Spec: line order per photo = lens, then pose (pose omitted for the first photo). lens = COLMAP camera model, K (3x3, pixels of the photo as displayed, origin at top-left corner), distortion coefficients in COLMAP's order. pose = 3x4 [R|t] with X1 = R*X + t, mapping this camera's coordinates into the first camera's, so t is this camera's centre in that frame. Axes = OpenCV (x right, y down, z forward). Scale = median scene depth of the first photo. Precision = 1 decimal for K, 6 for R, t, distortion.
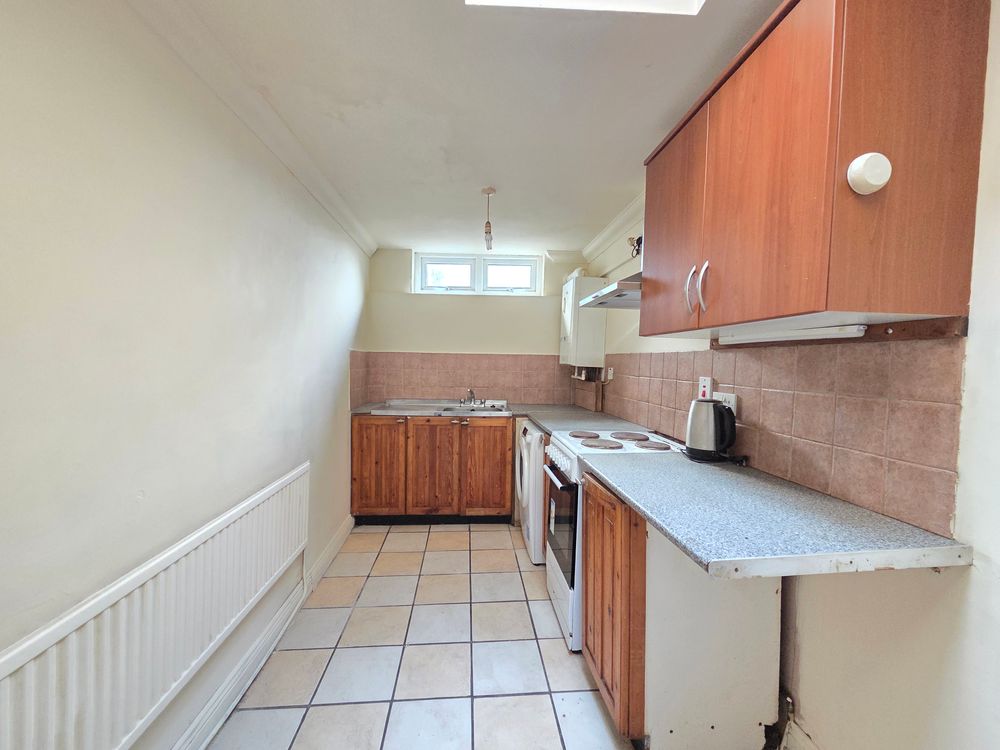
lens RADIAL K [[401.4, 0, 502.1], [0, 401.4, 375.5], [0, 0, 1]] dist [0.001389, -0.000138]
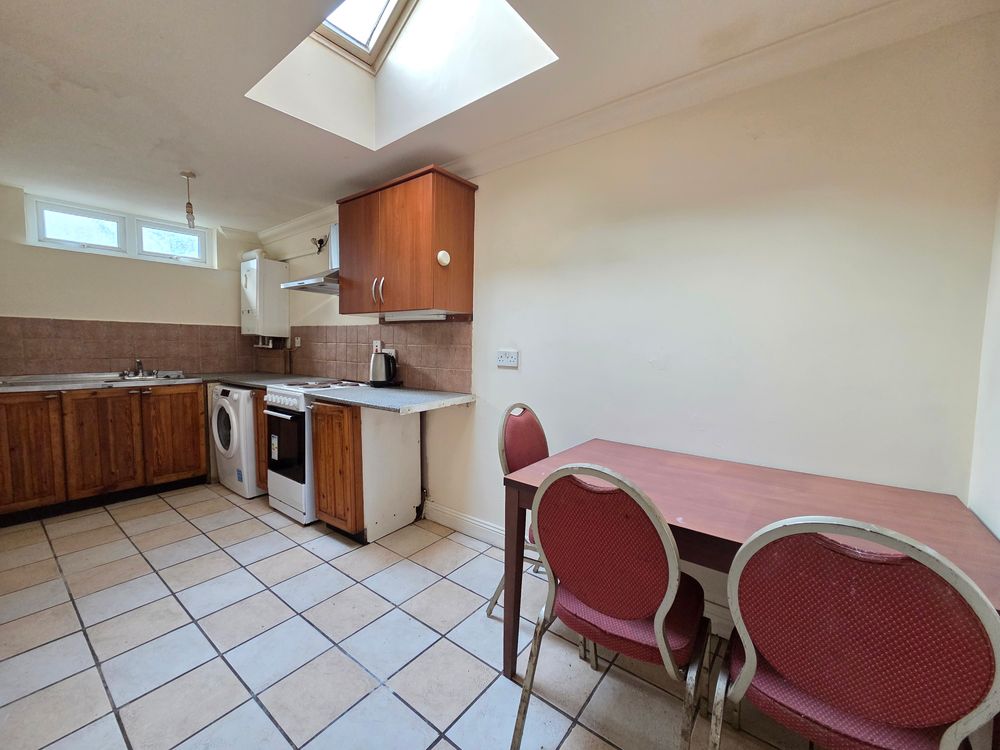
lens RADIAL K [[401.4, 0, 502.1], [0, 401.4, 375.5], [0, 0, 1]] dist [0.001389, -0.000138]
pose [[0.662197, -0.064270, 0.746569, -0.284084], [0.022058, 0.997555, 0.066311, 0.034841], [-0.749005, -0.027443, 0.661996, -0.351015]]
